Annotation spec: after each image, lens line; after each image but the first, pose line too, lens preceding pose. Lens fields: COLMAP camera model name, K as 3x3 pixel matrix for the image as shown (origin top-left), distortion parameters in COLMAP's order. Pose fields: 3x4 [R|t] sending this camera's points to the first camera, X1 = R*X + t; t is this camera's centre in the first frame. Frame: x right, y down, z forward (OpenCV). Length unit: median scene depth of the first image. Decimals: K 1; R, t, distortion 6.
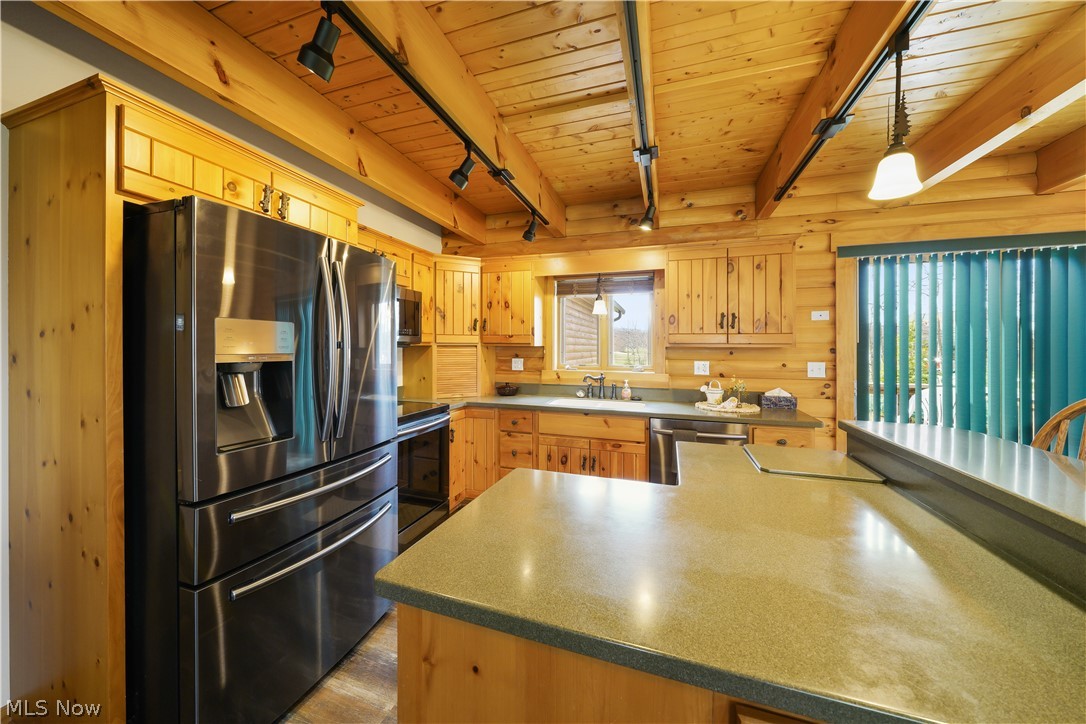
lens RADIAL K [[376.8, 0, 540.2], [0, 376.8, 351.1], [0, 0, 1]] dist [0.000727, 0.000012]
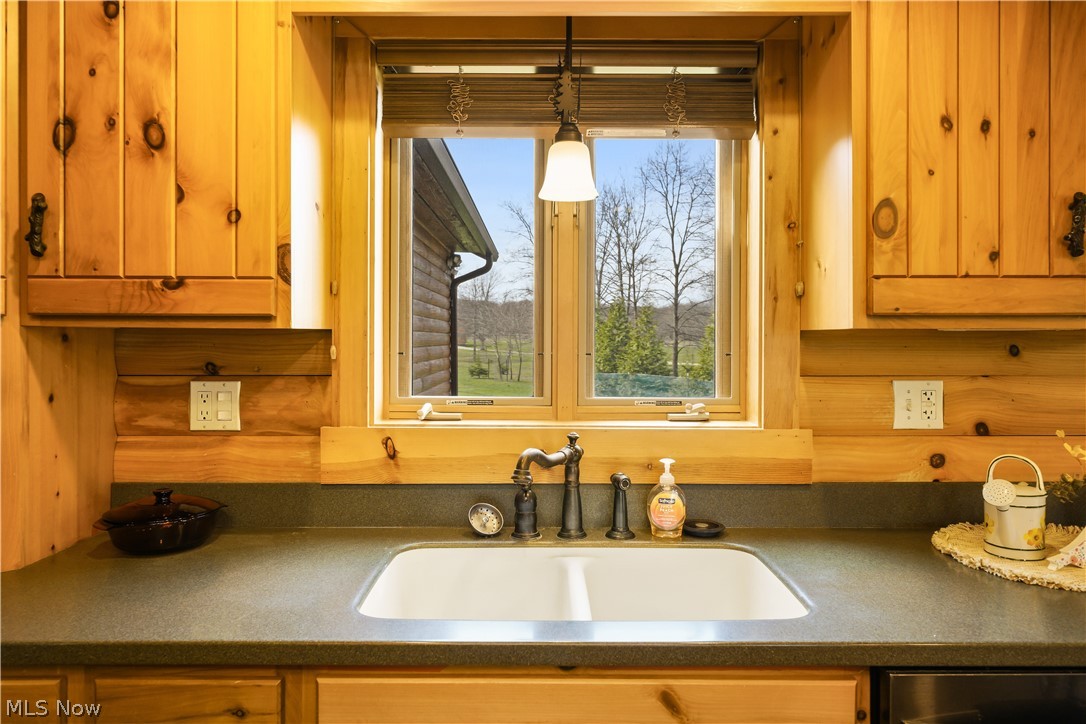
lens RADIAL K [[743.4, 0, 541.5], [0, 743.4, 331.0], [0, 0, 1]] dist [-0.002035, 0.000527]
pose [[0.949139, -0.001746, 0.314852, -0.012527], [0.007147, 0.999846, -0.015999, -0.003566], [-0.314776, 0.017435, 0.949006, 0.527802]]
